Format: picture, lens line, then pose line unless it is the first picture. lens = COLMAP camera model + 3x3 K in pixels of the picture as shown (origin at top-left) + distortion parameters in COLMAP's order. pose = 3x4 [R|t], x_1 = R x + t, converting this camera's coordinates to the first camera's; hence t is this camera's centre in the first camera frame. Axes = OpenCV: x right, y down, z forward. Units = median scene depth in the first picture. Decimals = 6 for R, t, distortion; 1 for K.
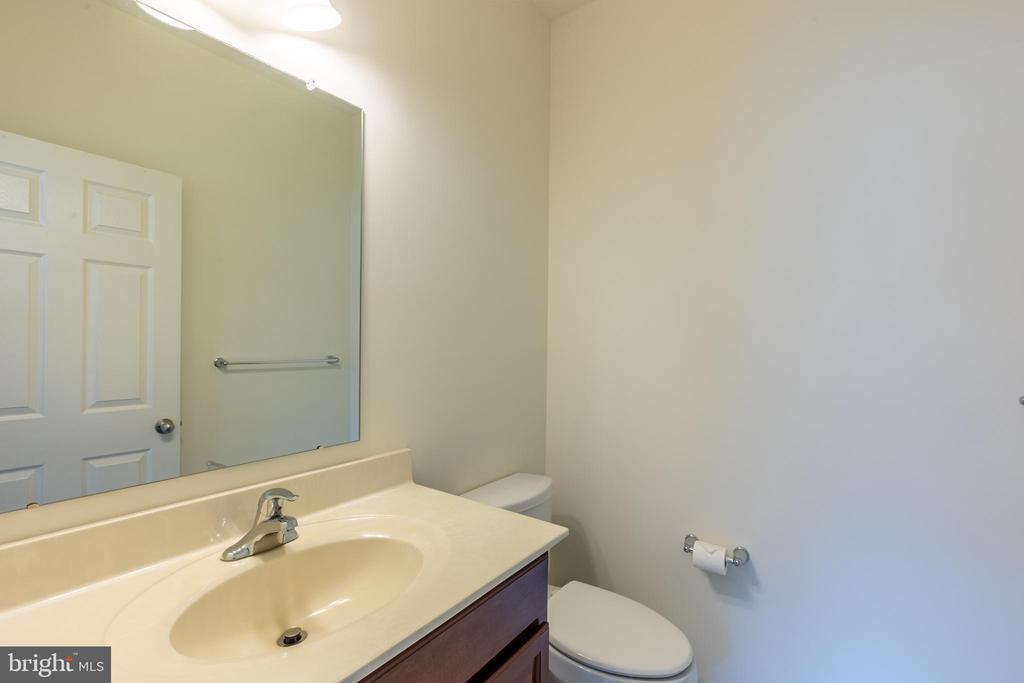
lens RADIAL K [[459.0, 0, 502.8], [0, 459.0, 340.9], [0, 0, 1]] dist [-0.012654, 0.000158]
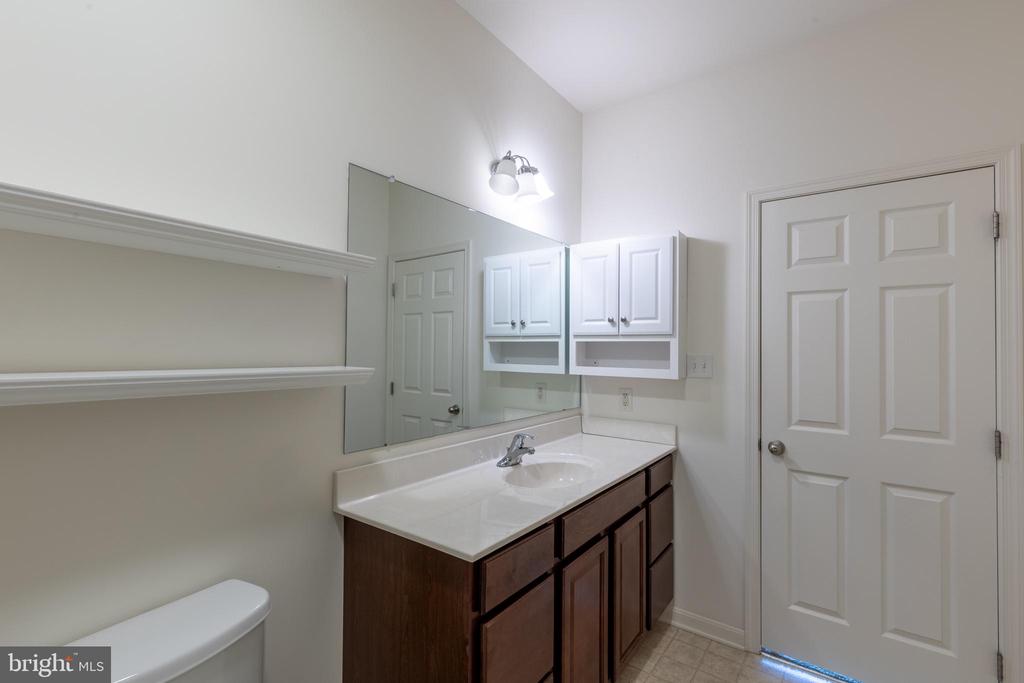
lens RADIAL K [[459.0, 0, 502.8], [0, 459.0, 340.9], [0, 0, 1]] dist [-0.012654, 0.000158]
pose [[-0.011312, -0.041735, -0.999065, 0.205343], [-0.019383, 0.998950, -0.041511, 0.002602], [0.999748, 0.018895, -0.012109, 0.277912]]
